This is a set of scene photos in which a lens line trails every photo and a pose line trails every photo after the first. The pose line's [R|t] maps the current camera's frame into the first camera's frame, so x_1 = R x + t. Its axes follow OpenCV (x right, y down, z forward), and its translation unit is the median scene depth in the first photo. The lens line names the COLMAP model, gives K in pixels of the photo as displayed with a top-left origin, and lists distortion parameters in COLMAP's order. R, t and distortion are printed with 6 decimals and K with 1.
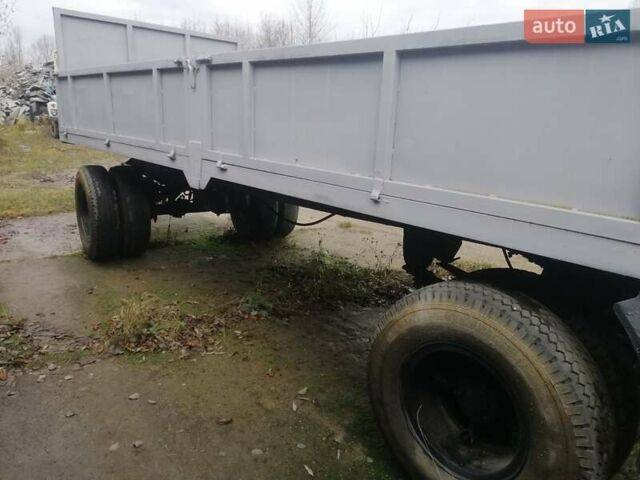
lens RADIAL K [[476.6, 0, 320.0], [0, 476.6, 240.0], [0, 0, 1]] dist [0.042712, -0.050355]
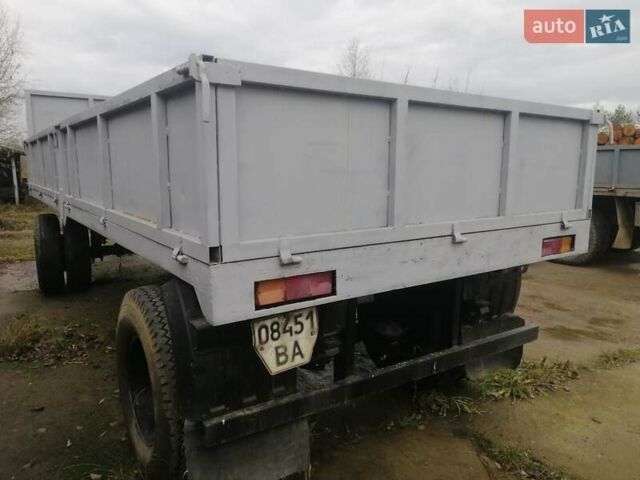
lens RADIAL K [[476.6, 0, 320.0], [0, 476.6, 240.0], [0, 0, 1]] dist [0.042712, -0.050355]
pose [[0.991560, -0.024662, -0.127281, 0.347432], [0.011469, 0.994578, -0.103358, 0.040368], [0.129140, 0.101026, 0.986467, -0.086633]]
